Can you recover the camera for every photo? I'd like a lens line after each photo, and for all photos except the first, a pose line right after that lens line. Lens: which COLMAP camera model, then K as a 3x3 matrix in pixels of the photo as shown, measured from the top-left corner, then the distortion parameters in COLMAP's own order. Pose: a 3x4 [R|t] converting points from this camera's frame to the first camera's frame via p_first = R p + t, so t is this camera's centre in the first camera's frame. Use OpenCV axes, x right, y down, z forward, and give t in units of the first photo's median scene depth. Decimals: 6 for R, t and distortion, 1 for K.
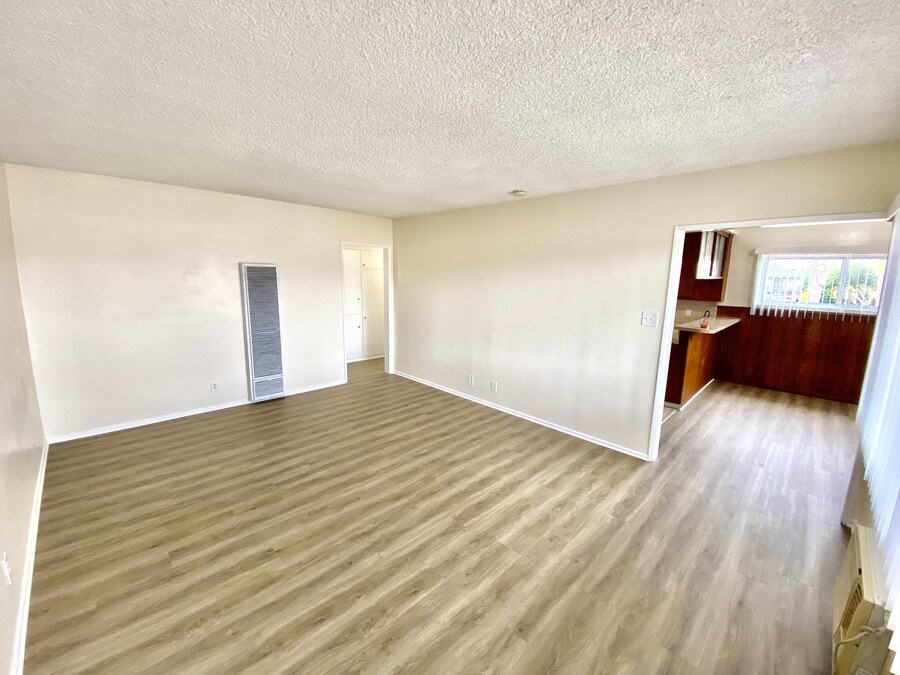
lens RADIAL K [[366.2, 0, 450.1], [0, 366.2, 336.1], [0, 0, 1]] dist [0.038681, -0.029820]
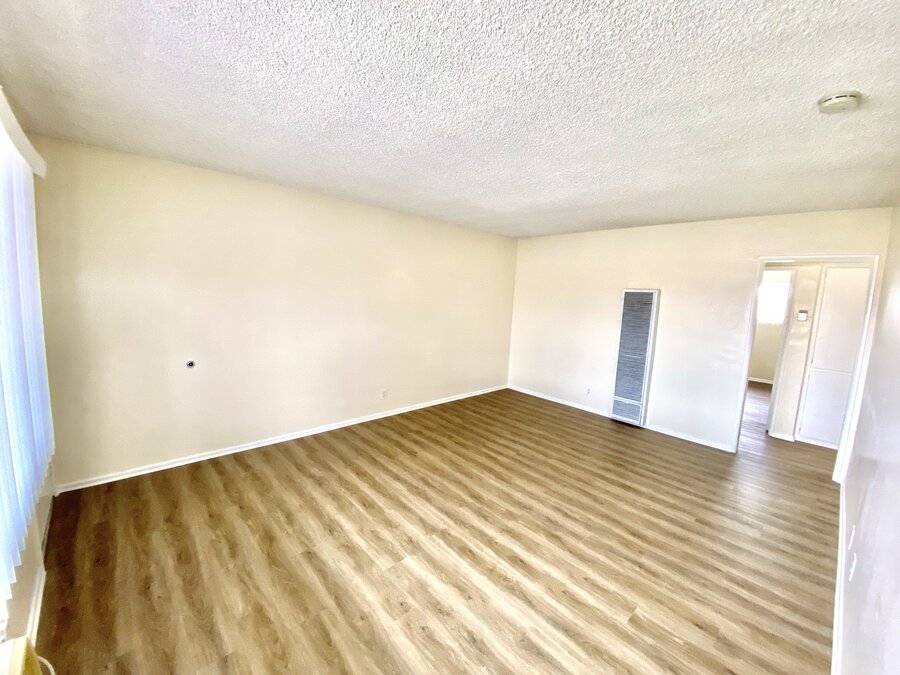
lens RADIAL K [[366.2, 0, 450.1], [0, 366.2, 336.1], [0, 0, 1]] dist [0.038681, -0.029820]
pose [[-0.032587, 0.103101, -0.994137, 0.751444], [-0.211817, 0.971359, 0.107682, -0.095874], [0.976766, 0.214084, -0.009815, 0.728319]]
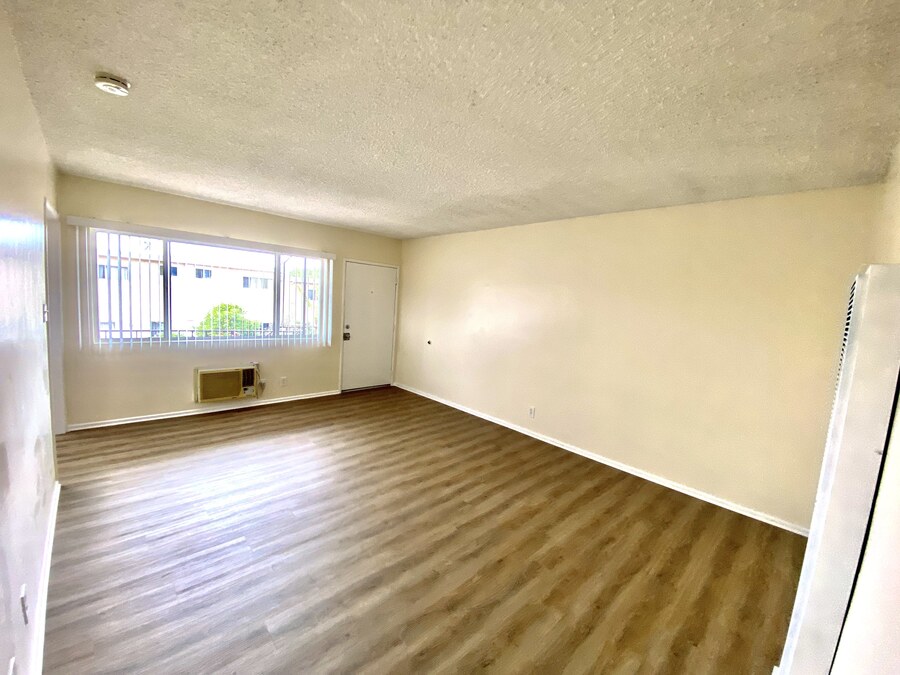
lens RADIAL K [[366.2, 0, 450.1], [0, 366.2, 336.1], [0, 0, 1]] dist [0.038681, -0.029820]
pose [[-0.995956, -0.089215, 0.010571, -0.318651], [-0.083220, 0.960500, 0.265546, -0.280398], [-0.033844, 0.263592, -0.964040, 1.771772]]
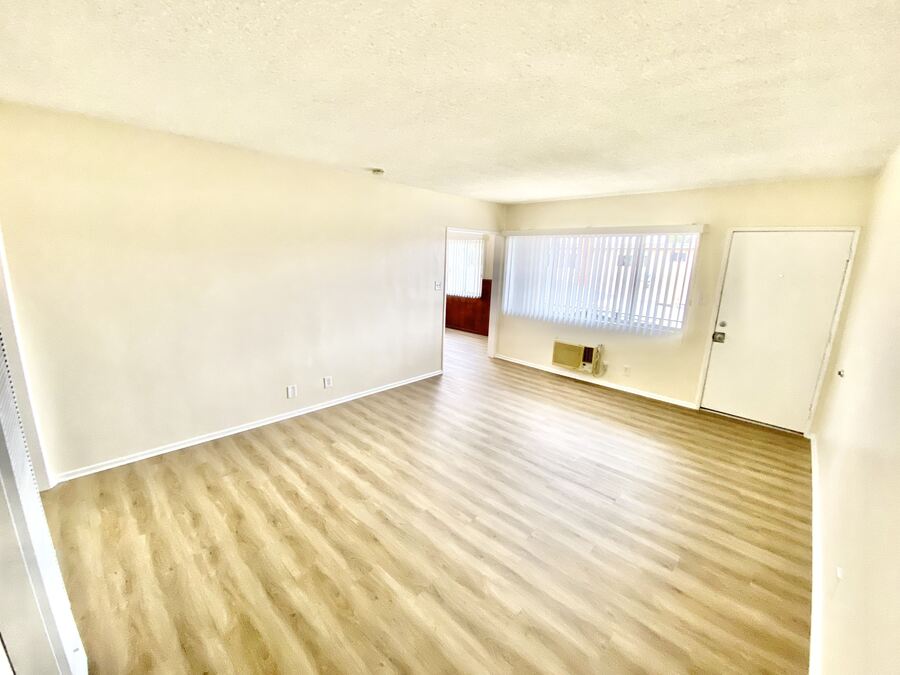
lens RADIAL K [[366.2, 0, 450.1], [0, 366.2, 336.1], [0, 0, 1]] dist [0.038681, -0.029820]
pose [[-0.028748, -0.234750, 0.971631, -1.038596], [0.131381, 0.962712, 0.236482, -0.201238], [-0.990915, 0.134452, 0.003165, 1.003309]]
